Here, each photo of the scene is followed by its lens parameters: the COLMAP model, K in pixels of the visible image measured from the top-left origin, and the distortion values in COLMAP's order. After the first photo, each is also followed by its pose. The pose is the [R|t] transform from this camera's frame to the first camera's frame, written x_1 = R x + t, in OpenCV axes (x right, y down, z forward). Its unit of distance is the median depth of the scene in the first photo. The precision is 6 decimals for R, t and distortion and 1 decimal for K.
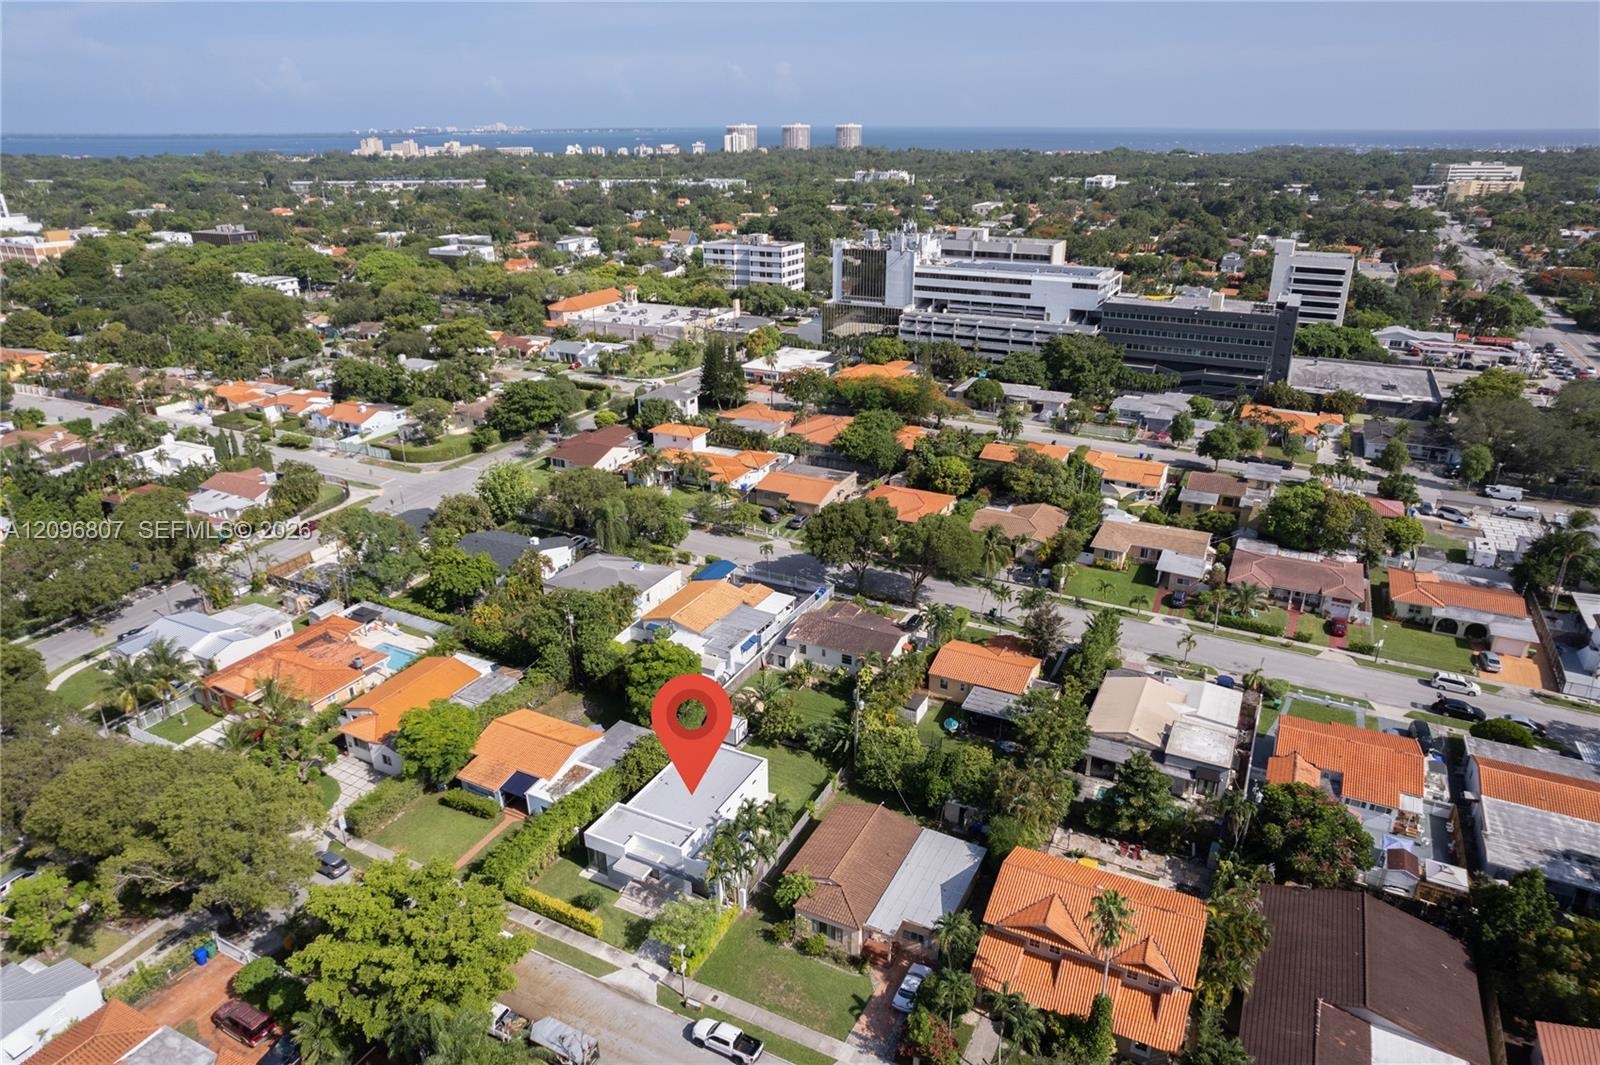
lens RADIAL K [[1083.9, 0, 800.0], [0, 1083.9, 532.5], [0, 0, 1]] dist [-0.004912, -0.000938]
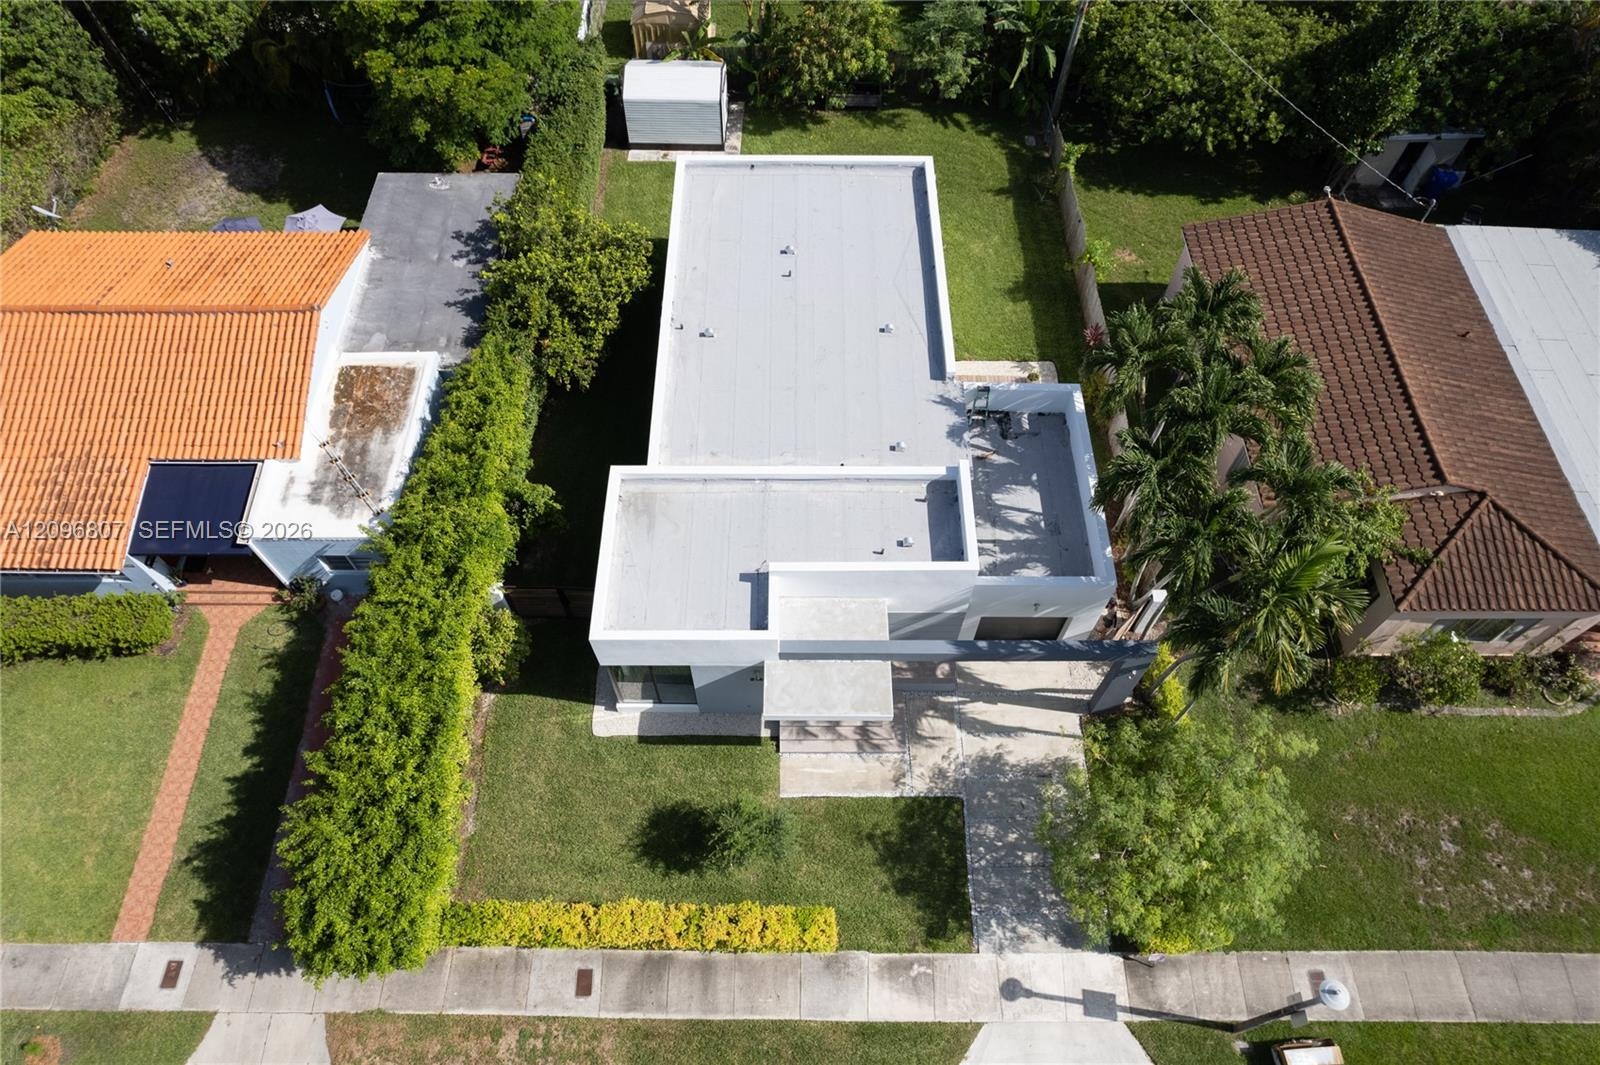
lens RADIAL K [[1083.9, 0, 800.0], [0, 1083.9, 532.5], [0, 0, 1]] dist [-0.004912, -0.000938]
pose [[0.890723, -0.379731, 0.249835, -0.190366], [0.171490, 0.789754, 0.588965, 0.098764], [-0.420956, -0.481760, 0.768572, 0.712242]]
